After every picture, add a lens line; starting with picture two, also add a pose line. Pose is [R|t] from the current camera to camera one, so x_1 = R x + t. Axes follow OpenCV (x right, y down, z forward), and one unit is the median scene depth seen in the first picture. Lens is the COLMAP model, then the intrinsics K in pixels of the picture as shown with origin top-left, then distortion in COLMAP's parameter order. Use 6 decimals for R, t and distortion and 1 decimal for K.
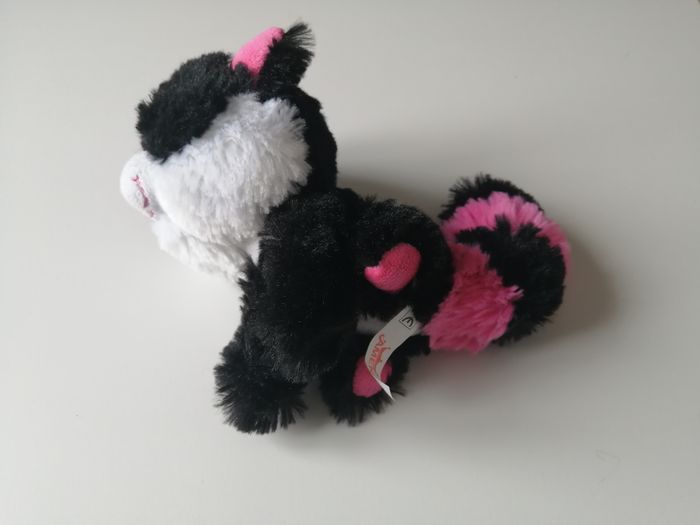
lens RADIAL K [[563.8, 0, 349.3], [0, 563.8, 262.7], [0, 0, 1]] dist [-0.047453, -0.000917]
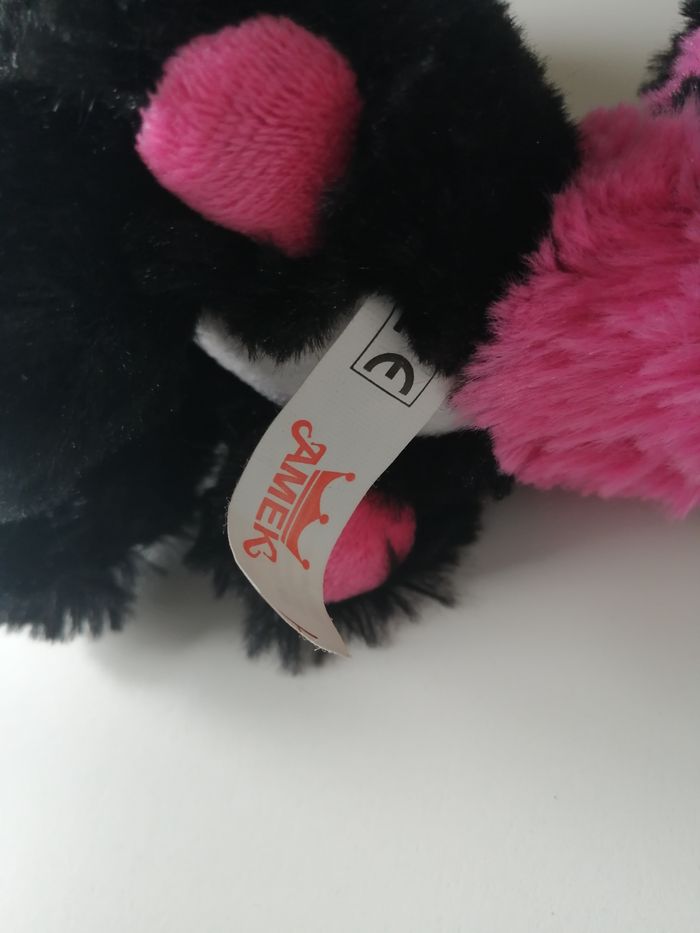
lens RADIAL K [[751.5, 0, 351.3], [0, 751.5, 466.7], [0, 0, 1]] dist [-0.047453, -0.000917]
pose [[0.899774, 0.101621, -0.424359, 0.254880], [-0.055538, 0.991265, 0.119620, 0.107941], [0.432808, -0.084063, 0.897558, 0.626011]]
